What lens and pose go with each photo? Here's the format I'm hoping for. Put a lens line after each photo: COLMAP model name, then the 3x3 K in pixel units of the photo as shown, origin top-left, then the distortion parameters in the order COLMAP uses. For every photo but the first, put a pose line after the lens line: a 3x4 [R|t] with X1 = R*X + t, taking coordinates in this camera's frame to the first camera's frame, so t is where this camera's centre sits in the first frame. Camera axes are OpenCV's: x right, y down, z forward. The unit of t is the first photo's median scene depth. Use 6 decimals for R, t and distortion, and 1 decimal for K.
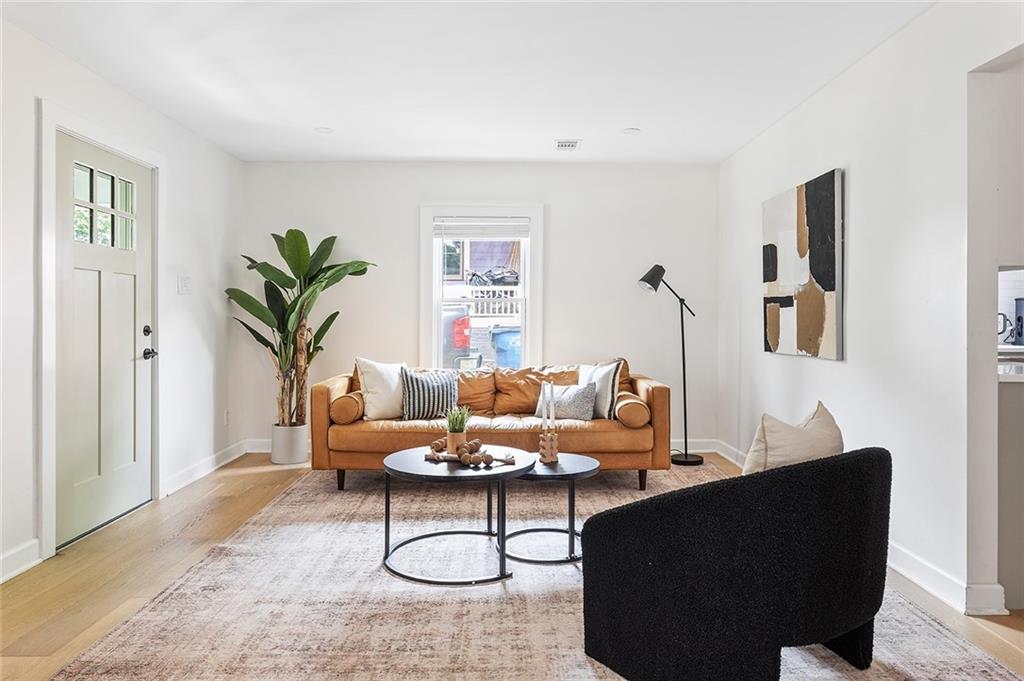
lens RADIAL K [[678.4, 0, 512.0], [0, 678.4, 340.5], [0, 0, 1]] dist [-0.051820, -0.000219]
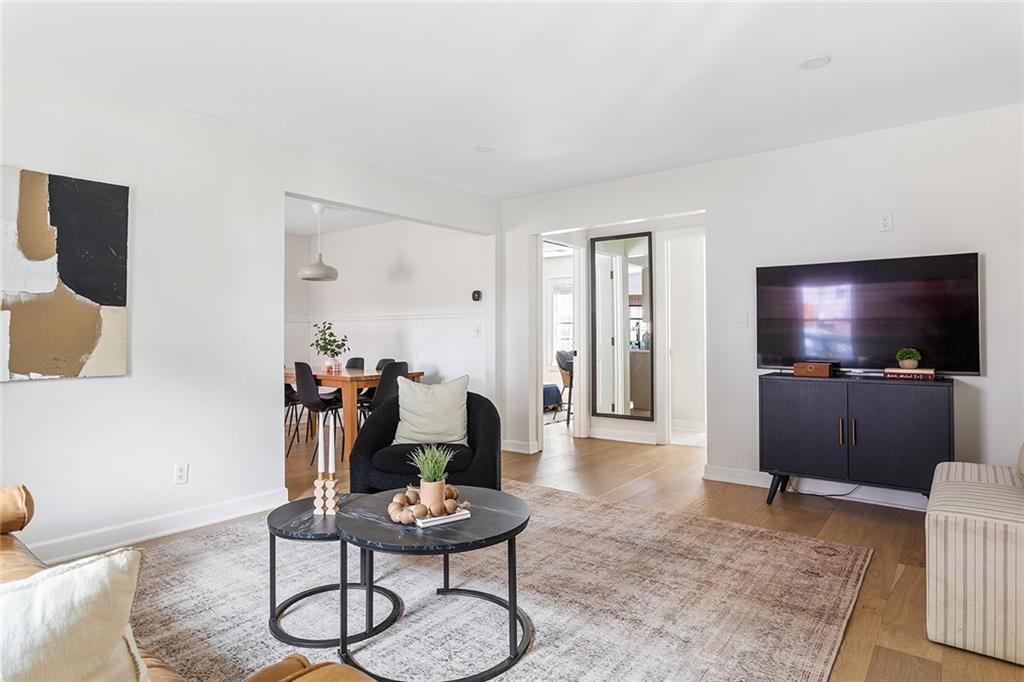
lens RADIAL K [[584.3, 0, 509.4], [0, 584.3, 333.4], [0, 0, 1]] dist [-0.006402, 0.000856]
pose [[-0.785950, -0.006684, 0.618254, -0.700980], [0.018329, 0.999250, 0.034104, -0.071916], [-0.618018, 0.038136, -0.785238, 1.814577]]
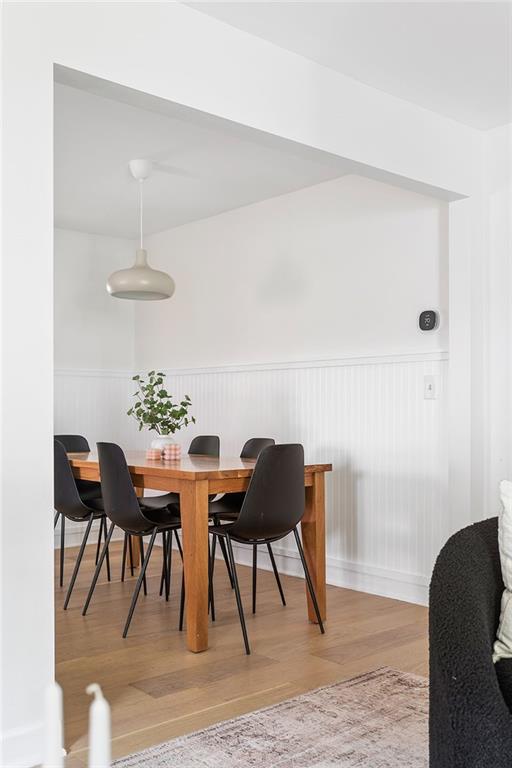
lens RADIAL K [[781.7, 0, 254.4], [0, 781.7, 404.2], [0, 0, 1]] dist [0.080418, 0.000907]
pose [[-0.657057, -0.008490, 0.753793, -0.178246], [0.020713, 0.999356, 0.029311, -0.026636], [-0.753556, 0.034872, -0.656458, 1.436461]]
